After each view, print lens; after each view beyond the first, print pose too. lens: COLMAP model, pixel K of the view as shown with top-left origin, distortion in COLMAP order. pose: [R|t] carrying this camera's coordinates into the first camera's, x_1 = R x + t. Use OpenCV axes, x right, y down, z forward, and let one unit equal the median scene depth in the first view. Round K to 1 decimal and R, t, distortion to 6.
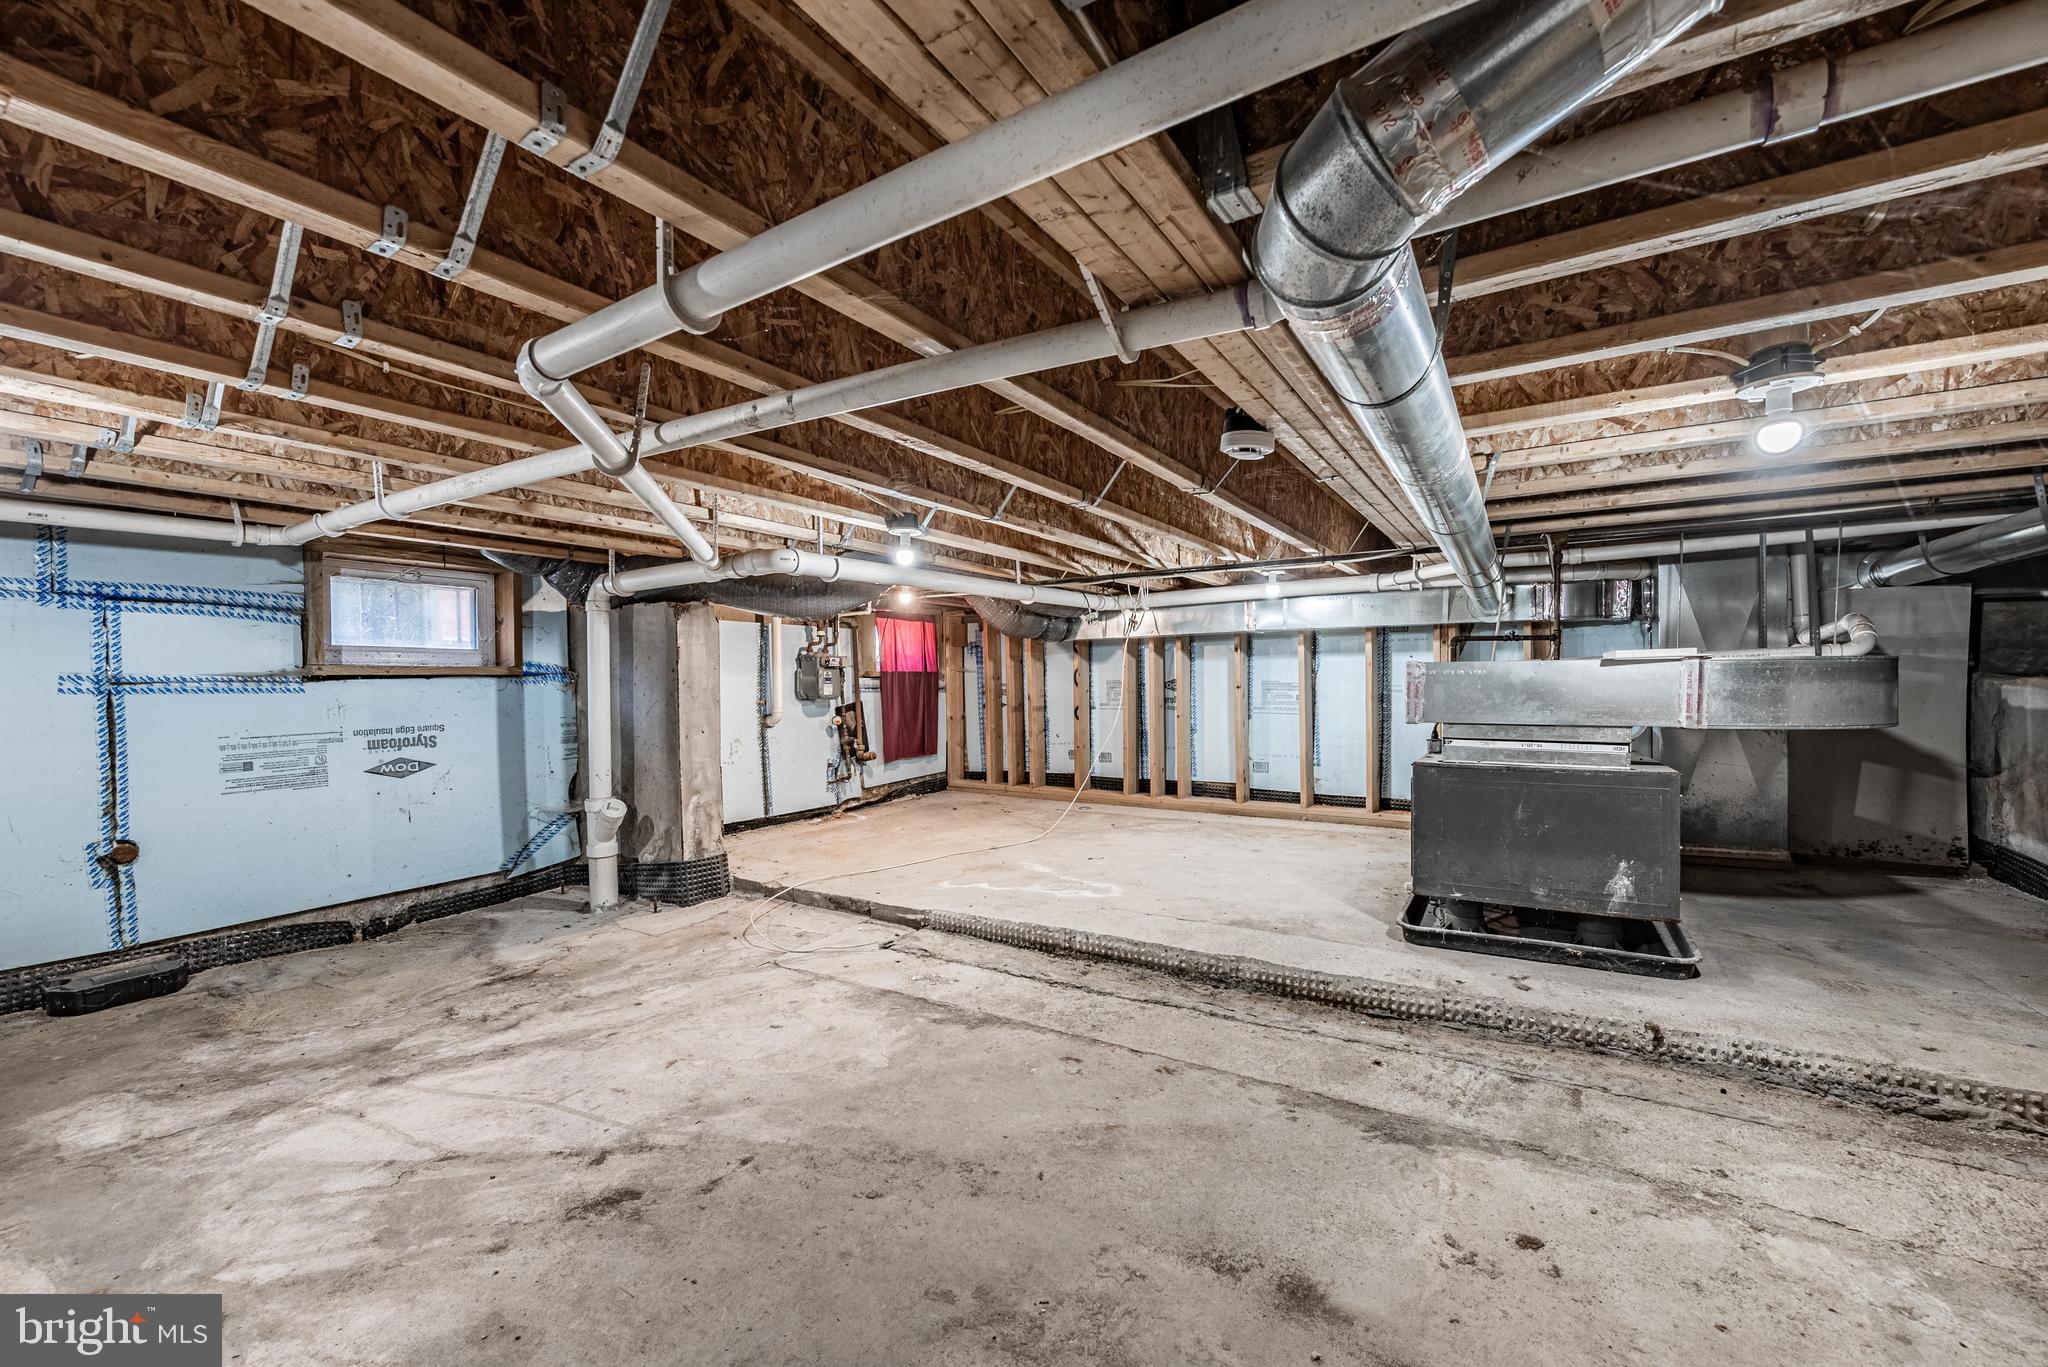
lens RADIAL K [[821.4, 0, 1022.9], [0, 821.4, 685.5], [0, 0, 1]] dist [-0.000536, -0.000144]
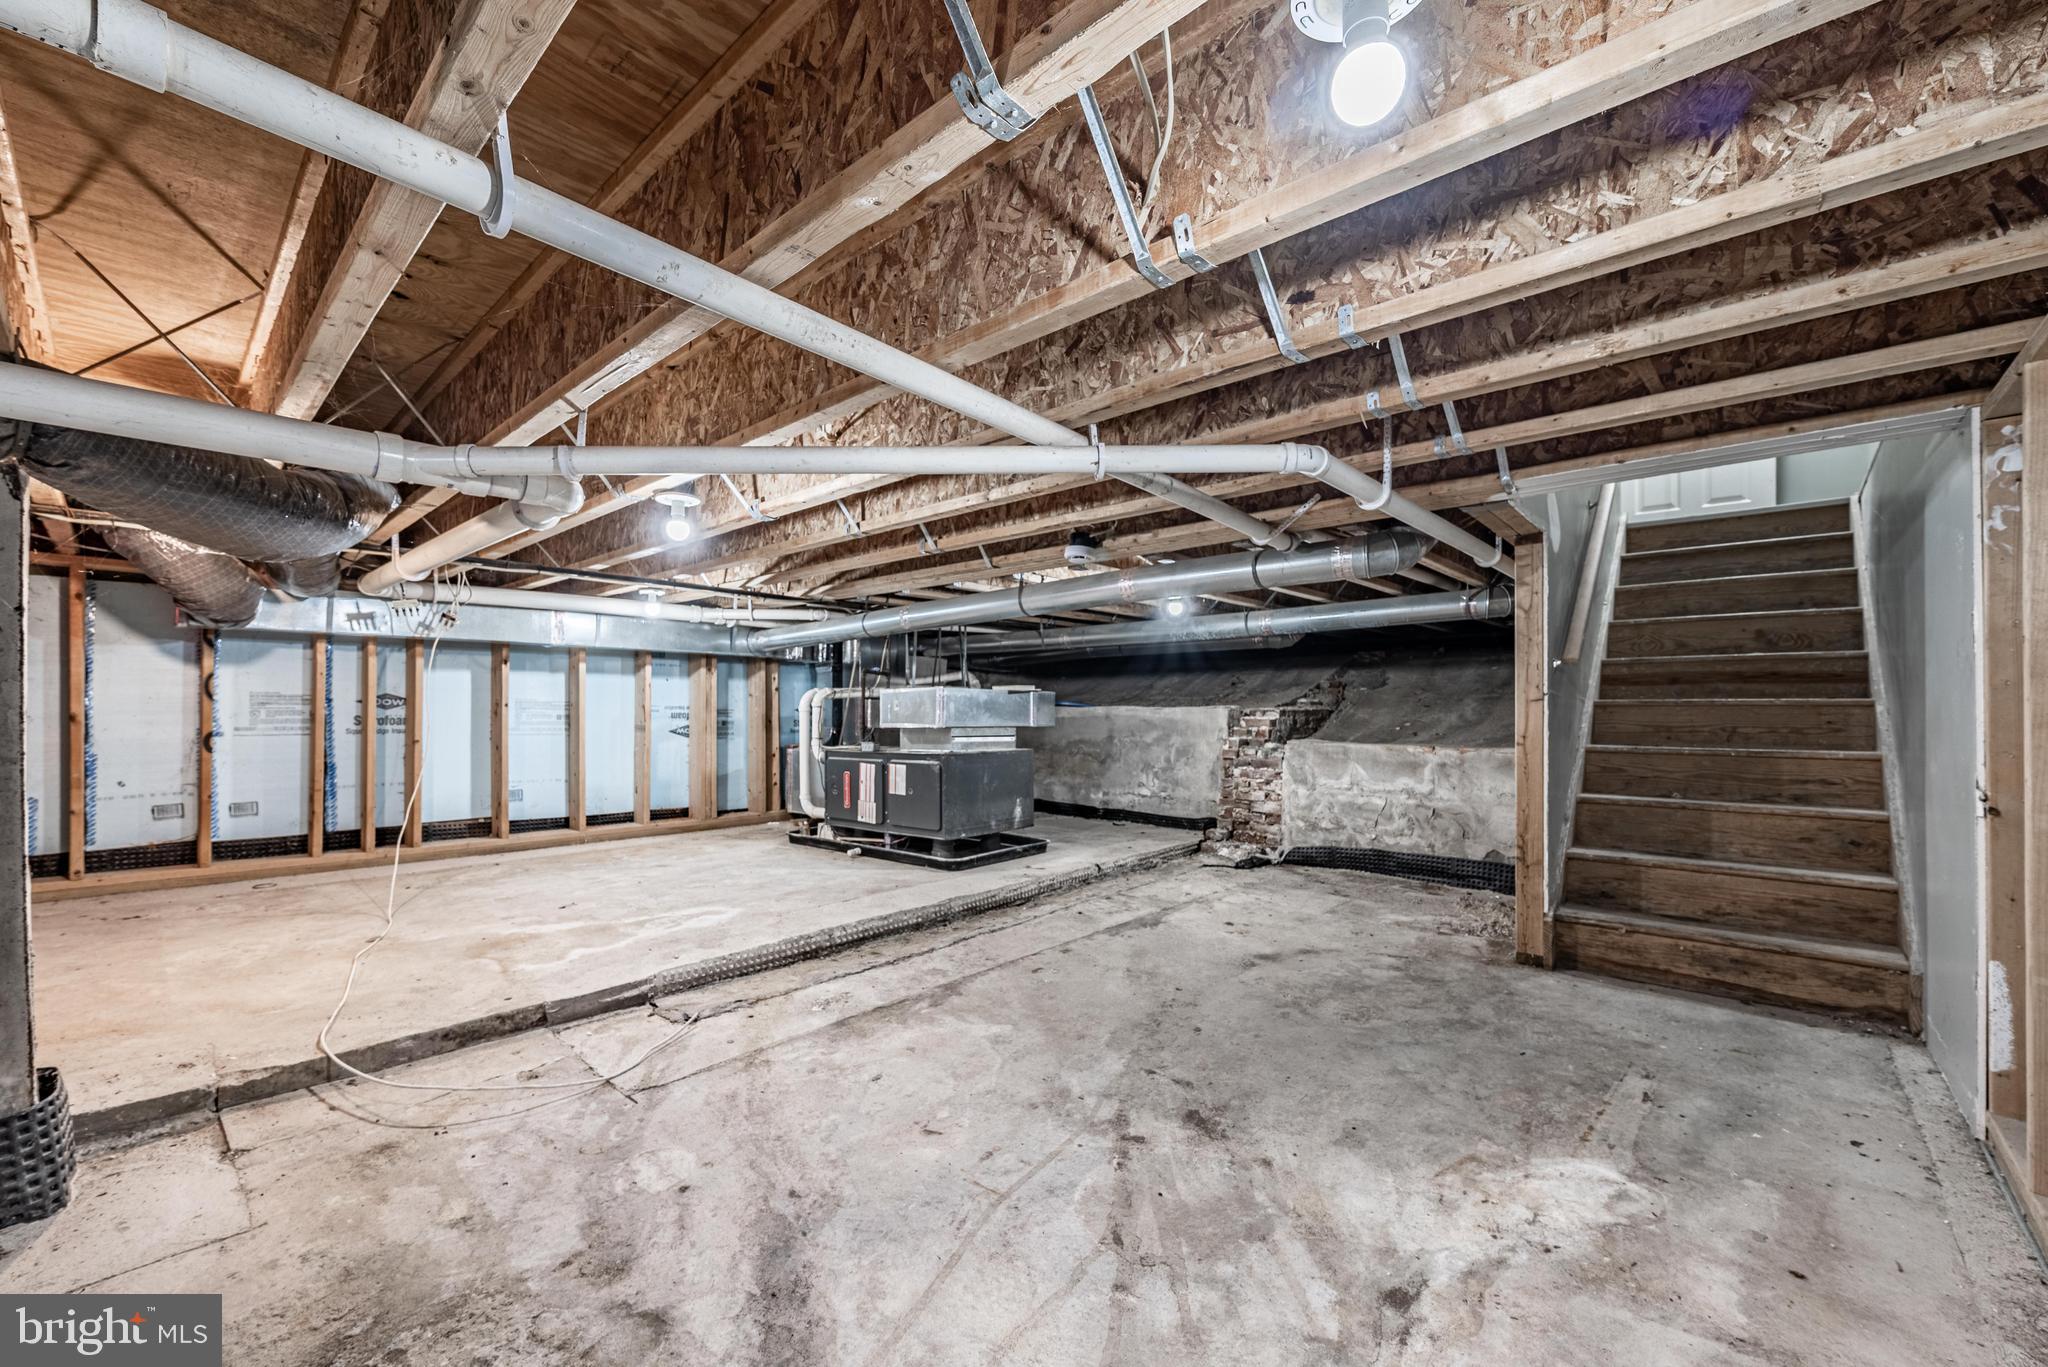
lens RADIAL K [[821.4, 0, 1027.6], [0, 821.4, 701.7], [0, 0, 1]] dist [-0.000536, -0.000144]
pose [[0.160042, 0.023049, 0.986841, -1.085317], [-0.001682, 0.999732, -0.023077, 0.037060], [-0.987109, 0.002034, 0.160038, 0.670983]]
